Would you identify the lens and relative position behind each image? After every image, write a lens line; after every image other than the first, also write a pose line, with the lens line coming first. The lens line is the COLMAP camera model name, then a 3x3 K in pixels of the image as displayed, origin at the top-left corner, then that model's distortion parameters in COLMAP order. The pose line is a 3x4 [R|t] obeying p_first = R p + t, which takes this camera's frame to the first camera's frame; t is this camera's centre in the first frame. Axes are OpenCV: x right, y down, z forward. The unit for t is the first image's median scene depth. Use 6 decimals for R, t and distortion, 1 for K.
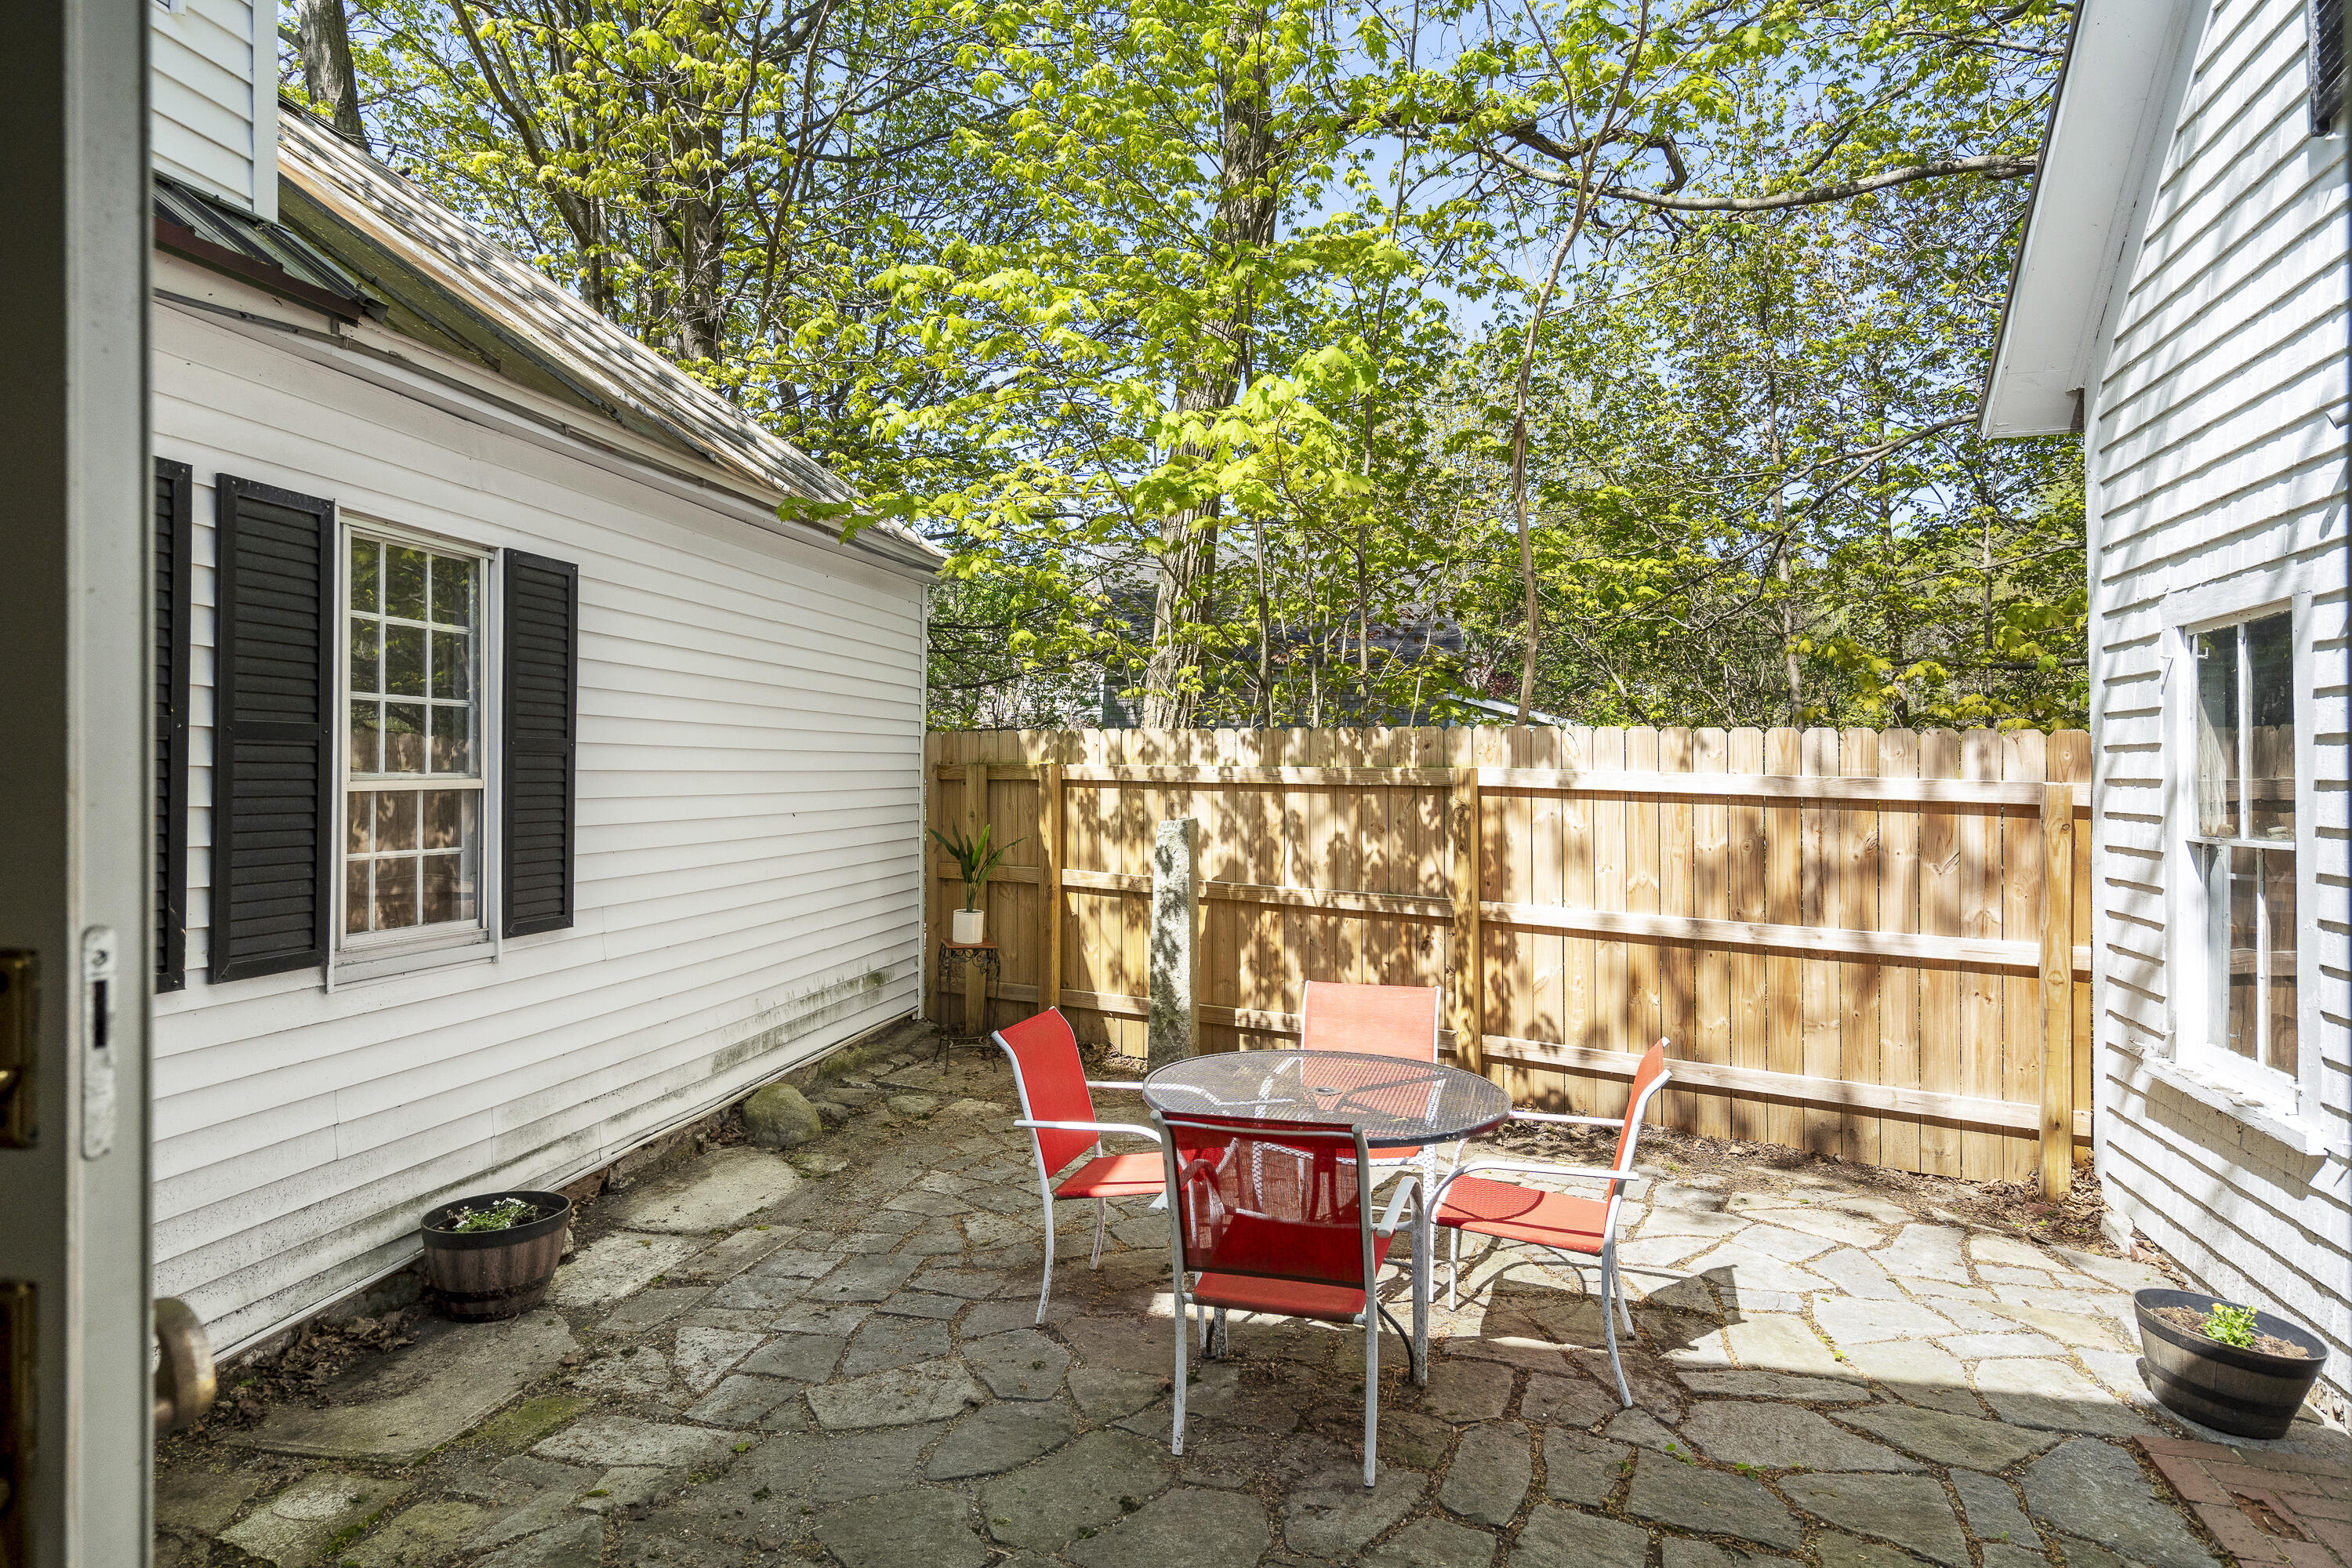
lens RADIAL K [[1330.1, 0, 1174.4], [0, 1330.1, 768.5], [0, 0, 1]] dist [0.023021, -0.000198]
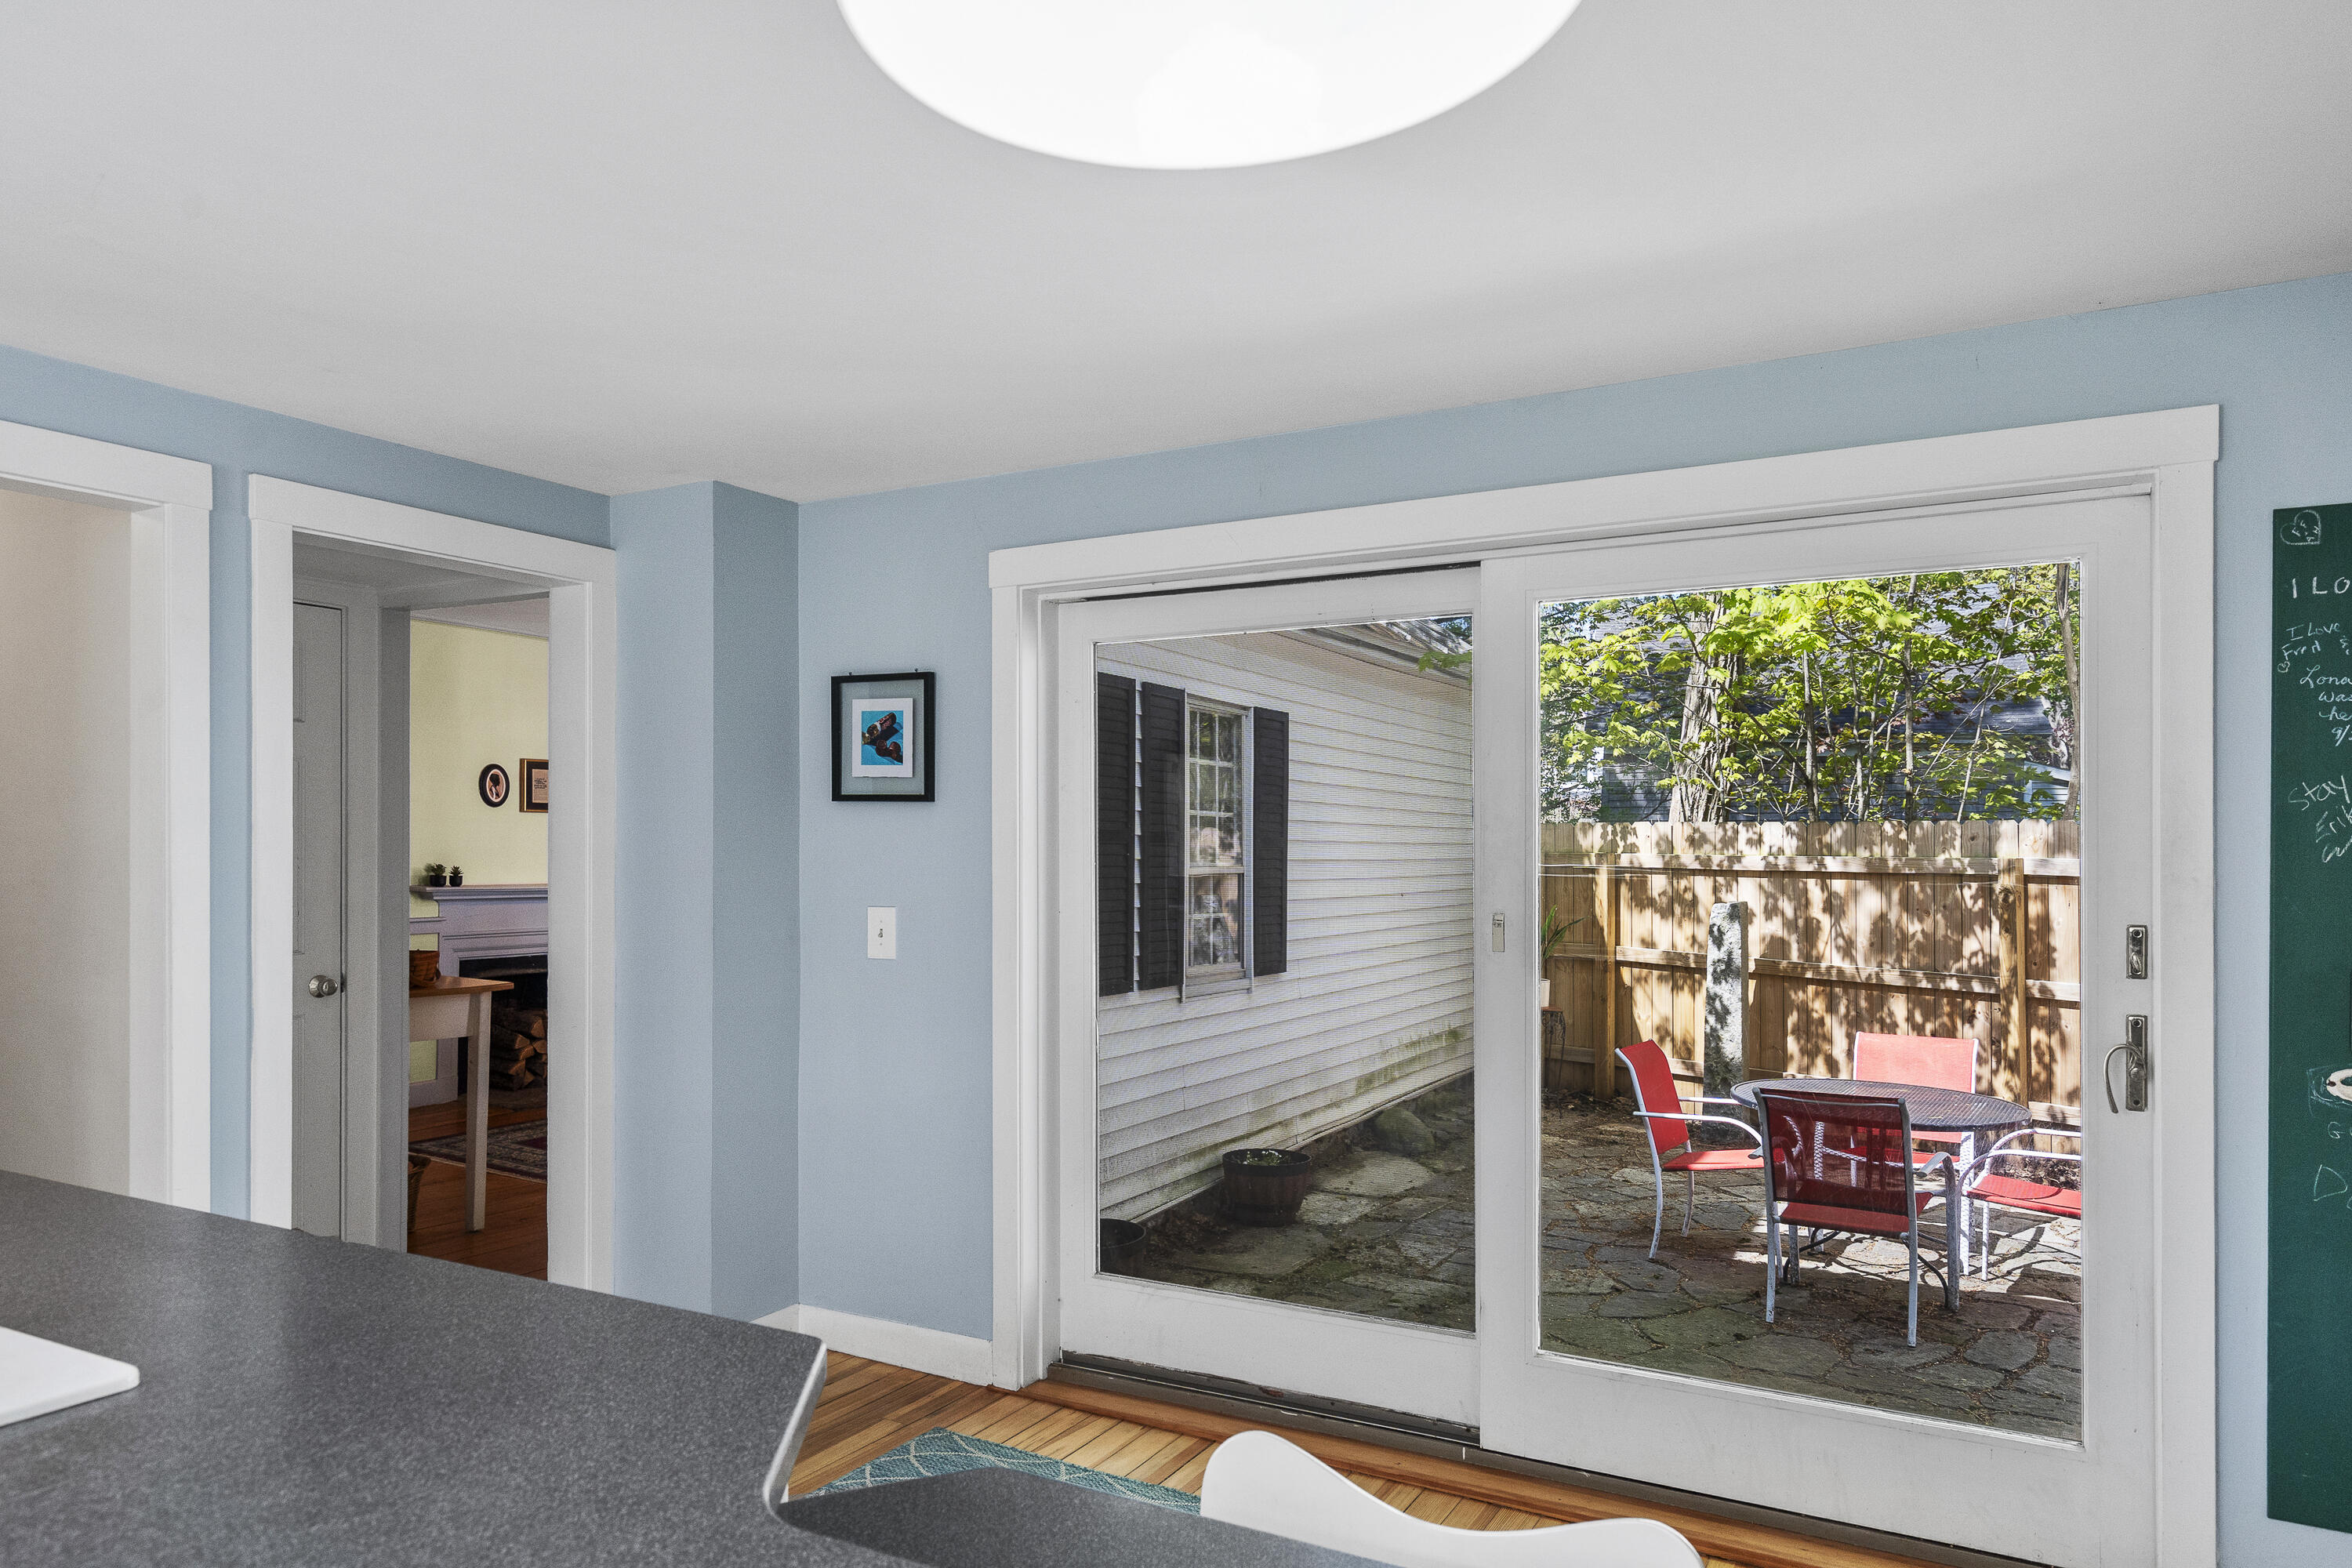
lens RADIAL K [[1418.1, 0, 1221.9], [0, 1418.1, 856.2], [0, 0, 1]] dist [-0.006477, 0.002772]
pose [[0.953045, -0.005561, -0.302778, -0.051427], [0.005683, 0.999984, -0.000481, -0.002000], [0.302776, -0.001262, 0.953061, -0.351716]]
